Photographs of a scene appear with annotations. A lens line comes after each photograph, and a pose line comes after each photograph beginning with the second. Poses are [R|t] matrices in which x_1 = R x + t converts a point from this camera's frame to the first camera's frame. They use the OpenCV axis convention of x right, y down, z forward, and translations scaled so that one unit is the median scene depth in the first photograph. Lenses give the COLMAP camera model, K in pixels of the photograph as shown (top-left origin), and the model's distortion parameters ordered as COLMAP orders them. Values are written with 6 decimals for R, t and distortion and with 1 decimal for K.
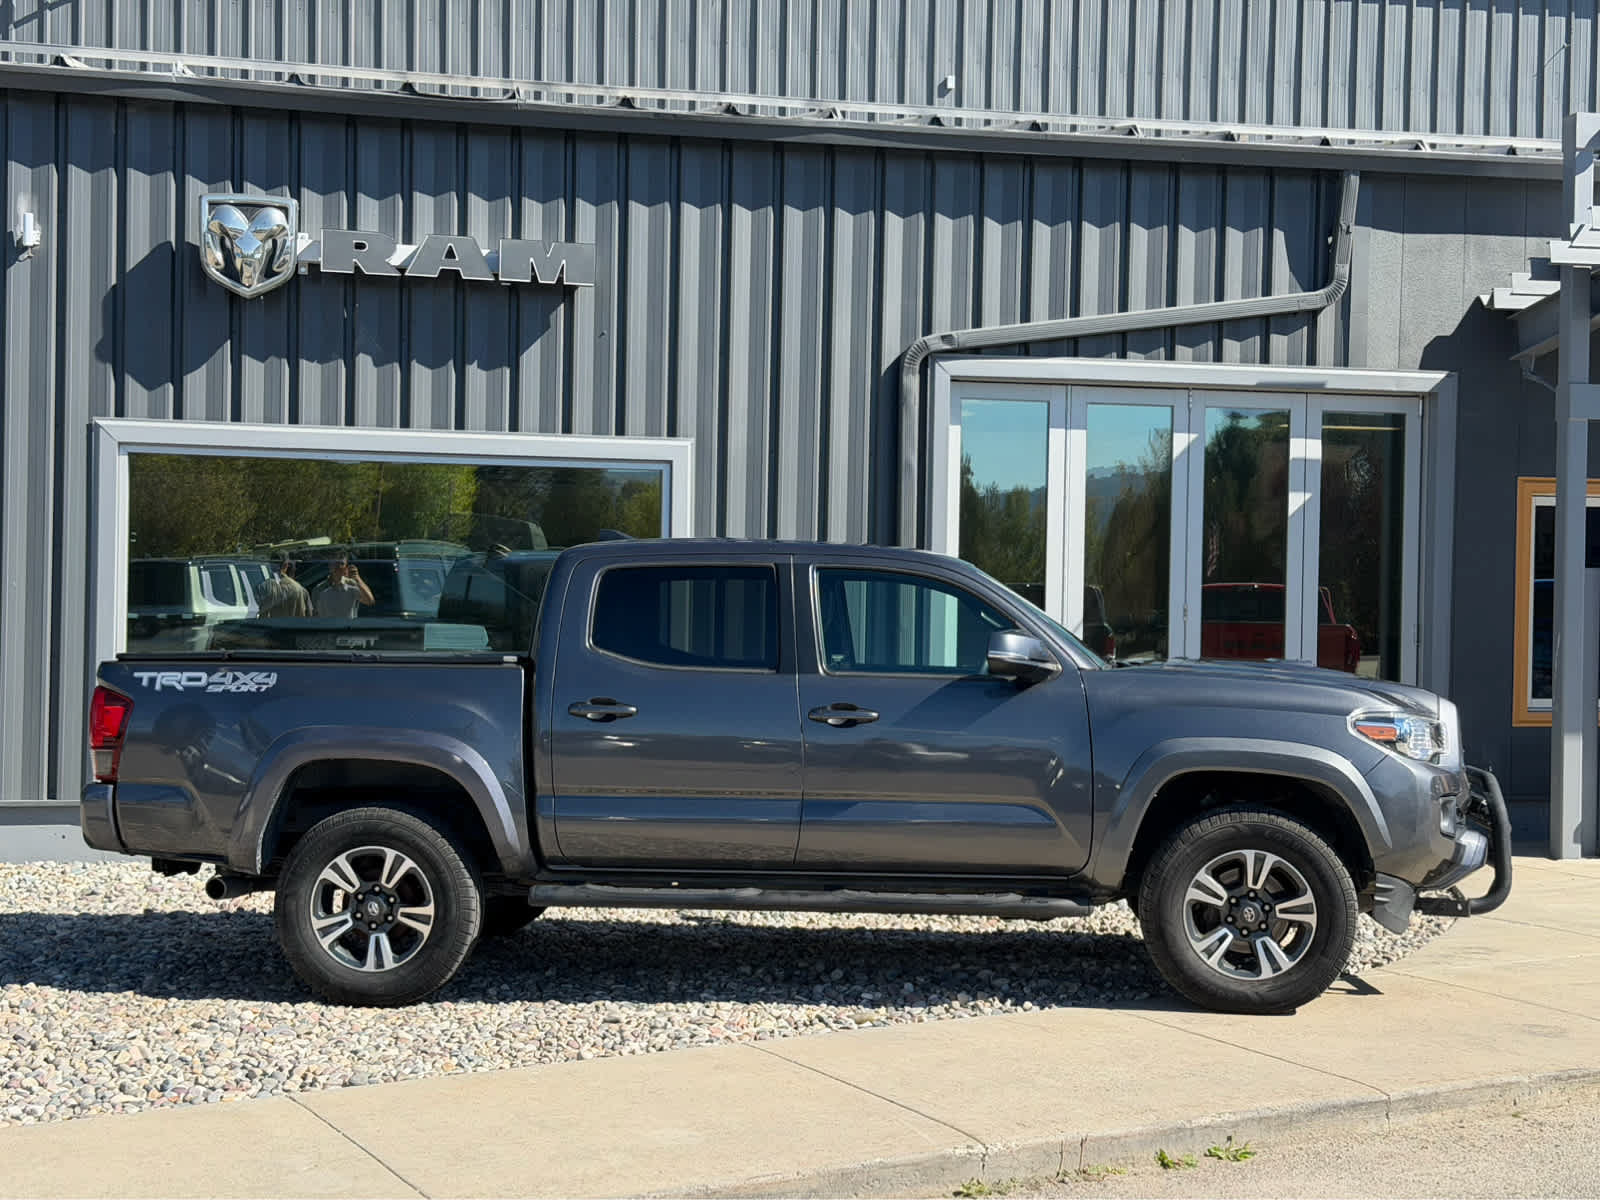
lens RADIAL K [[2220.2, 0, 813.7], [0, 2220.2, 624.8], [0, 0, 1]] dist [0.145381, -0.105964]
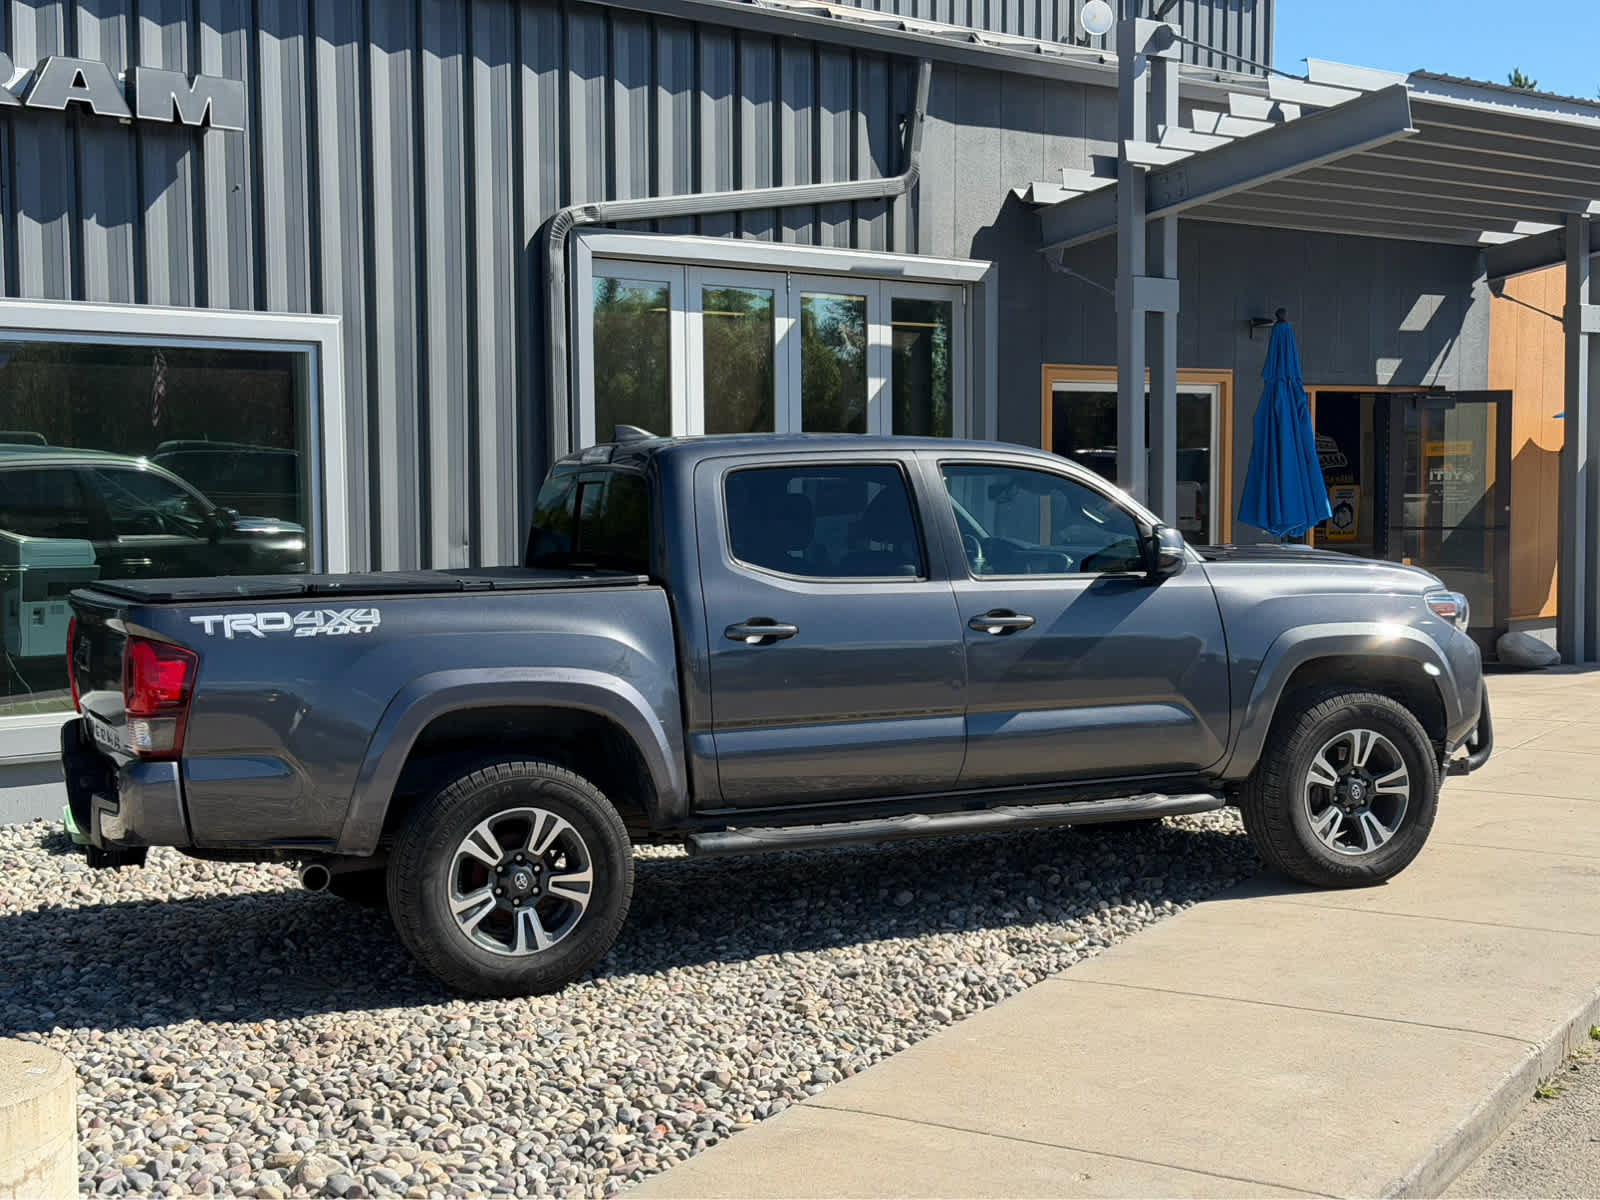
lens RADIAL K [[2220.2, 0, 813.7], [0, 2220.2, 624.8], [0, 0, 1]] dist [0.145381, -0.105964]
pose [[0.870745, -0.056696, 0.488456, -0.348896], [0.030144, 0.997617, 0.062059, -0.012694], [-0.490811, -0.039314, 0.870379, 0.150904]]
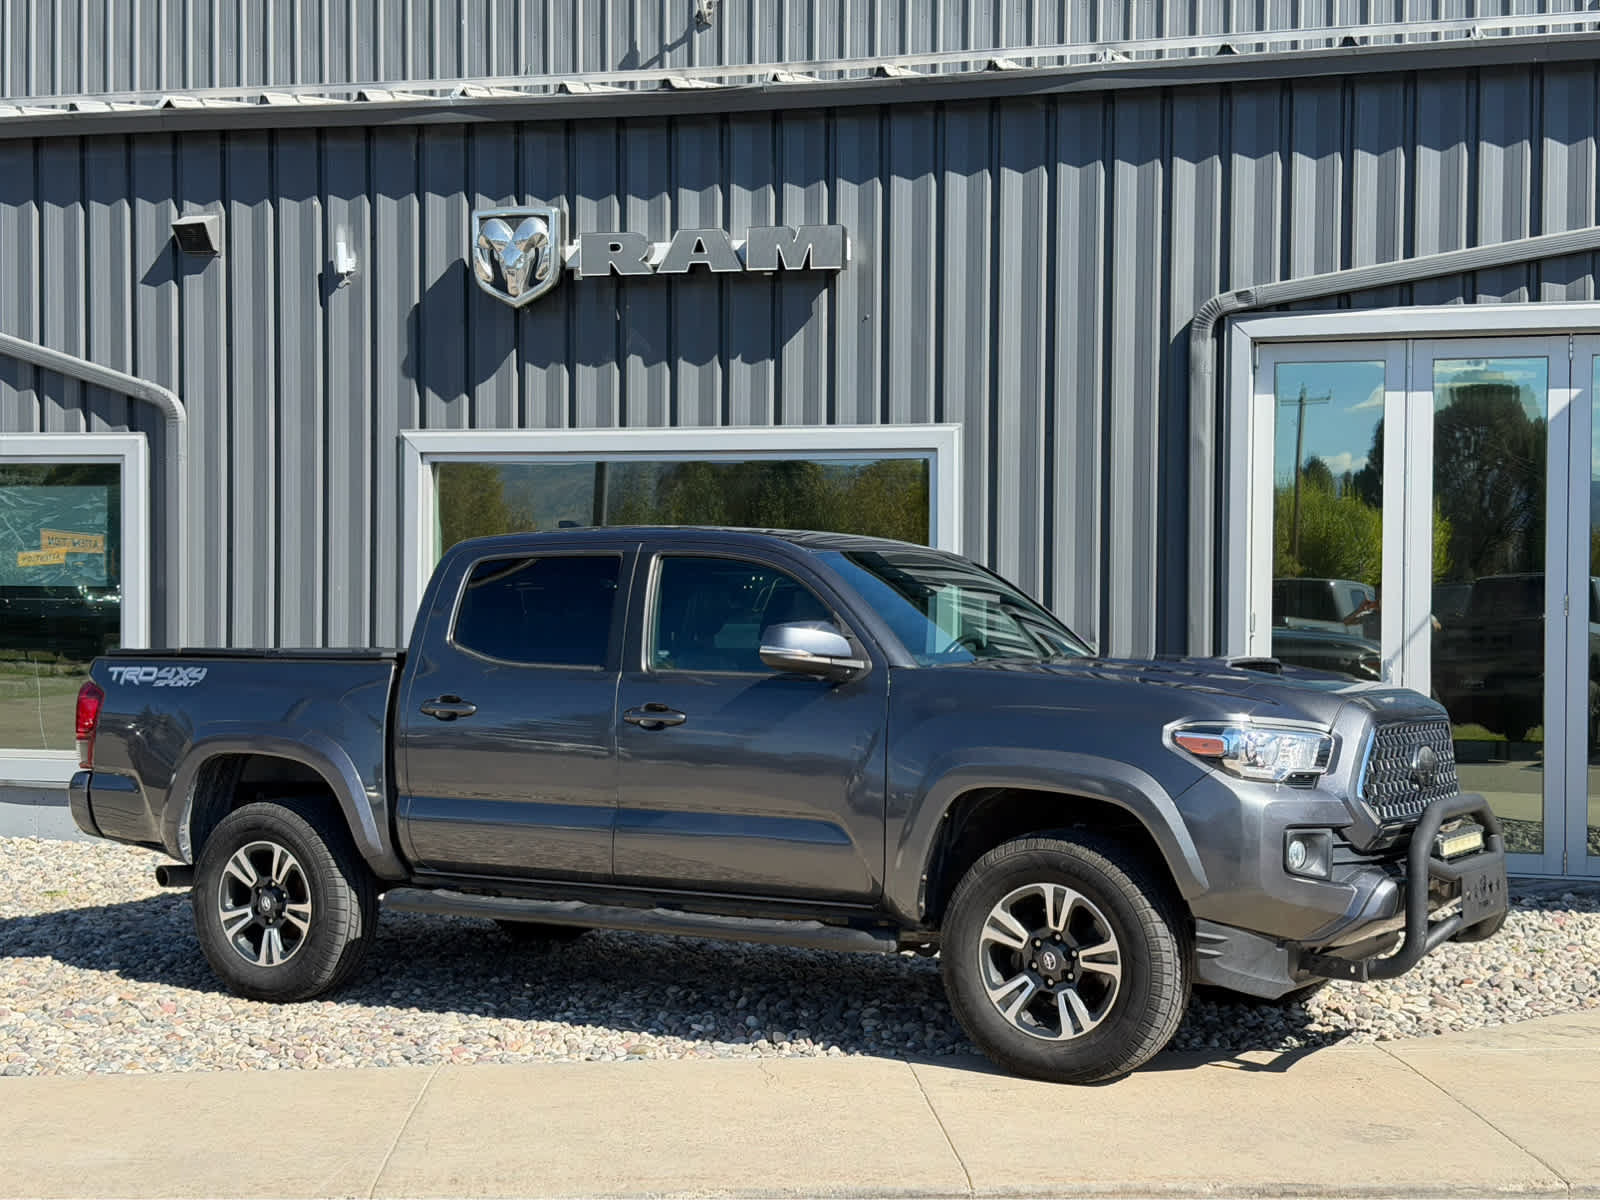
lens RADIAL K [[2220.2, 0, 813.7], [0, 2220.2, 624.8], [0, 0, 1]] dist [0.145381, -0.105964]
pose [[0.896761, -0.004977, -0.442487, 0.323075], [0.003574, 0.999986, -0.004005, 0.004721], [0.442501, 0.002010, 0.896766, 0.142906]]
